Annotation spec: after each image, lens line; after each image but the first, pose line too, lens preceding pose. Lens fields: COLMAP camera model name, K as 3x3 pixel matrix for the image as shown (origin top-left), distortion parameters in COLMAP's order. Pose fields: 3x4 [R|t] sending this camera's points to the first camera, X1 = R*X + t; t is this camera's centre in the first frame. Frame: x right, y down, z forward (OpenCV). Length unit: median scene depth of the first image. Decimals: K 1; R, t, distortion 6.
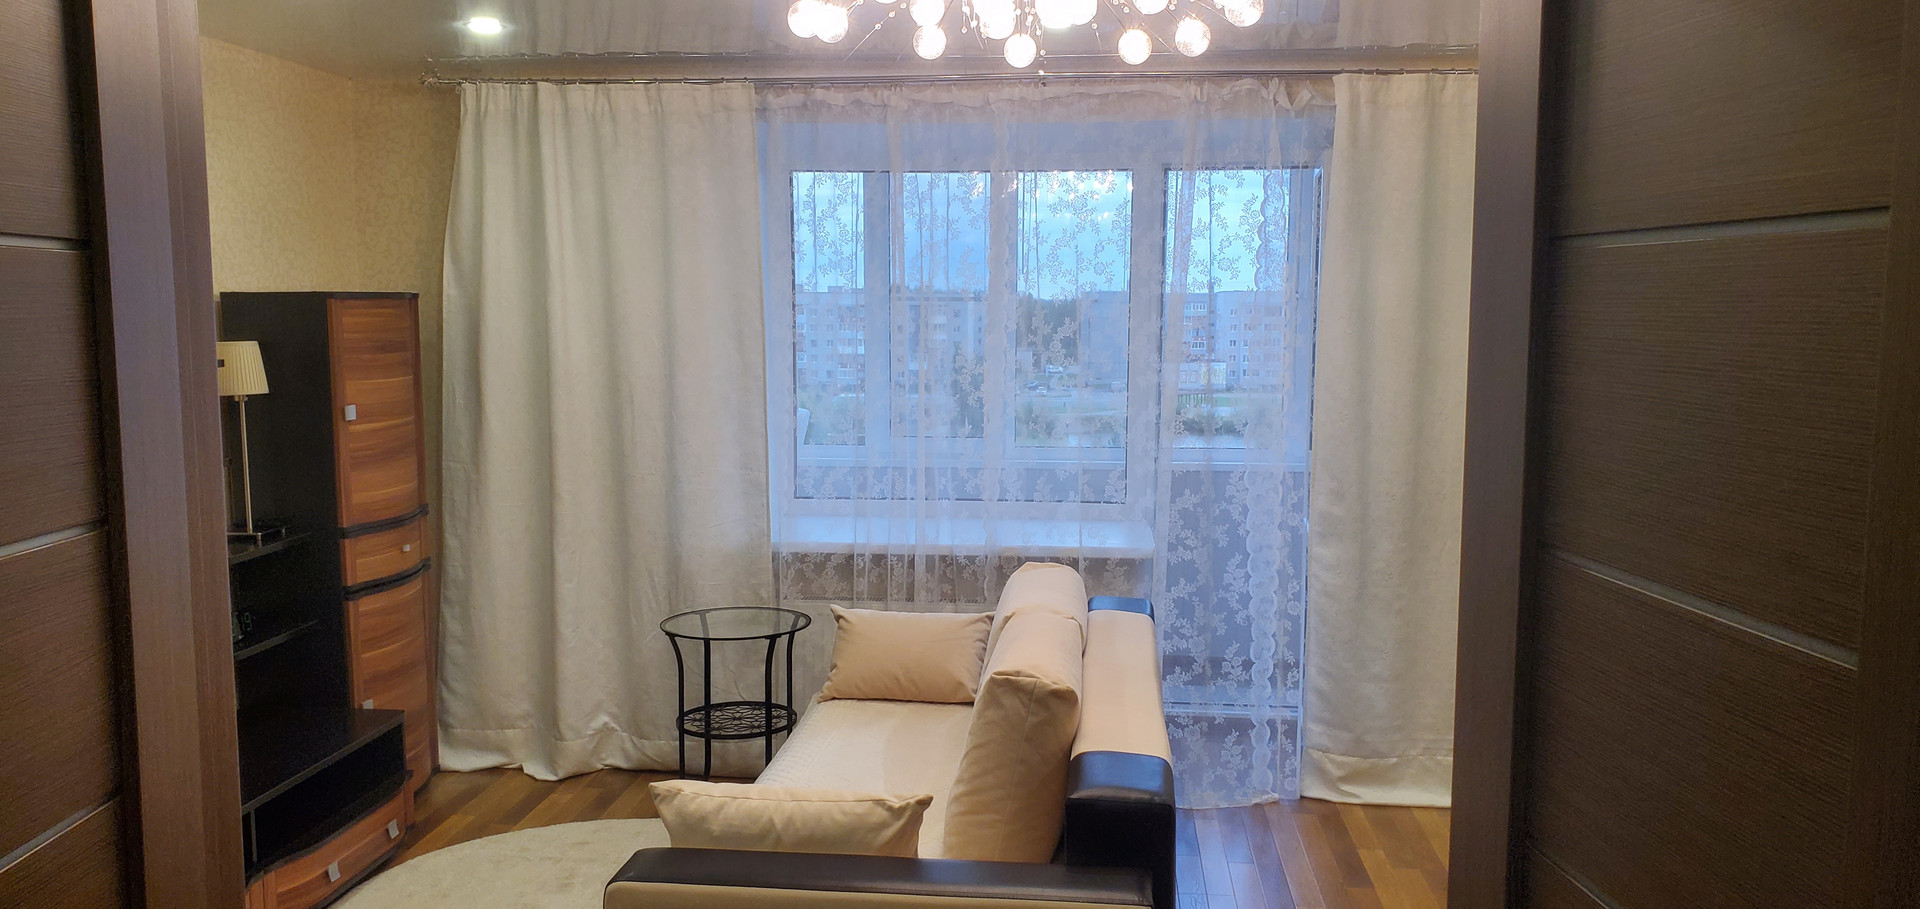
lens RADIAL K [[1475.1, 0, 960.0], [0, 1475.1, 454.5], [0, 0, 1]] dist [0.003427, -0.000007]
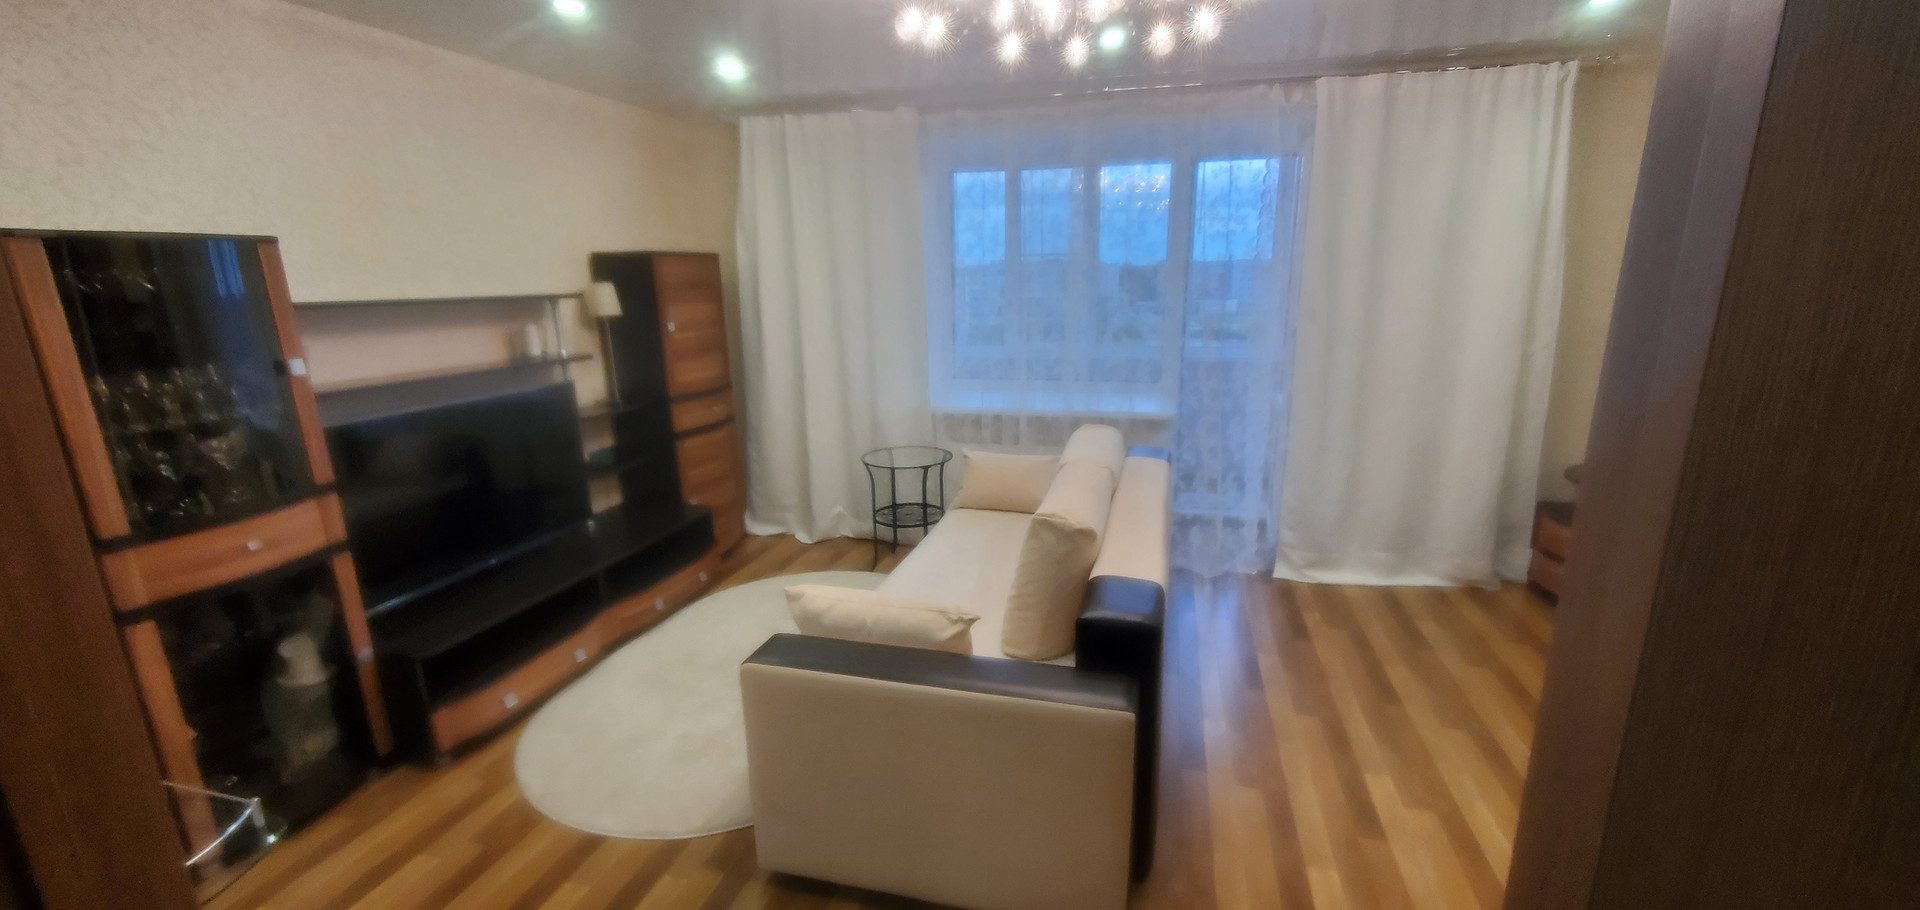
lens RADIAL K [[761.9, 0, 968.6], [0, 761.9, 458.6], [0, 0, 1]] dist [-0.000667, -0.000257]
pose [[0.988132, 0.021046, -0.152156, 0.043090], [0.000650, 0.989987, 0.141156, -0.002471], [0.153603, -0.139579, 0.978225, 0.190404]]
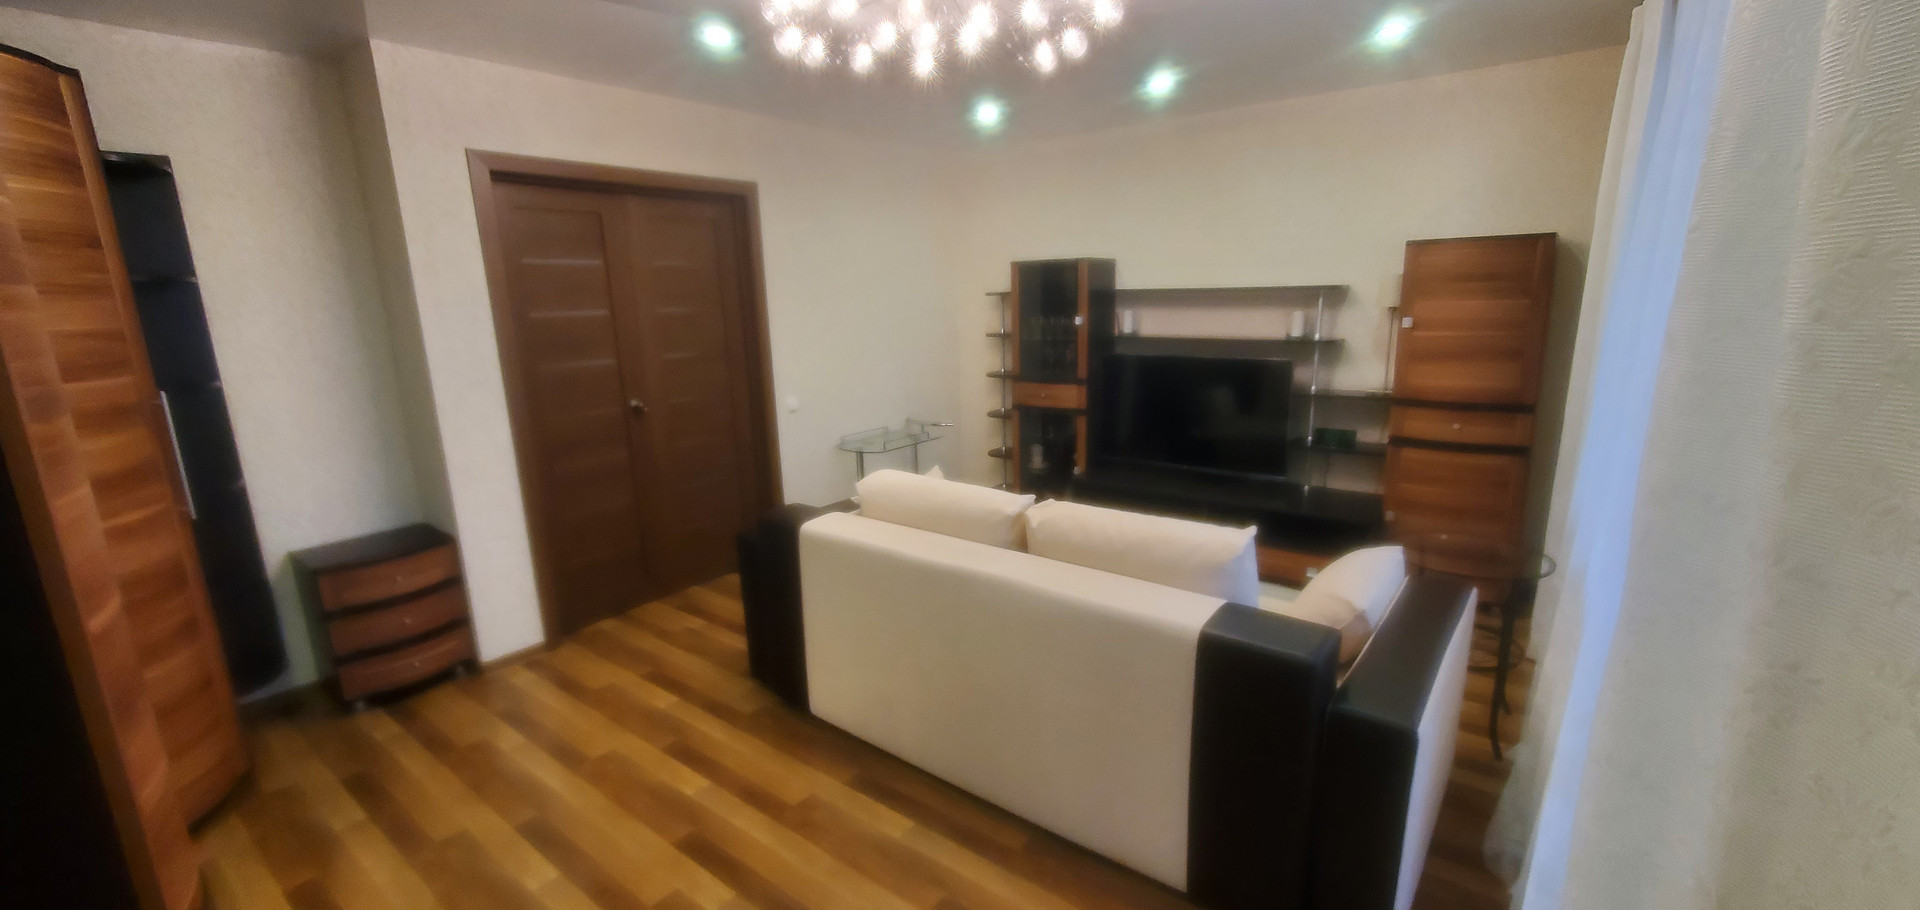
lens RADIAL K [[761.9, 0, 968.6], [0, 761.9, 458.6], [0, 0, 1]] dist [-0.000667, -0.000257]
pose [[-0.532184, 0.195260, -0.823804, 0.438658], [-0.052733, 0.963507, 0.262438, -0.065563], [0.844985, 0.183107, -0.502466, 0.931937]]
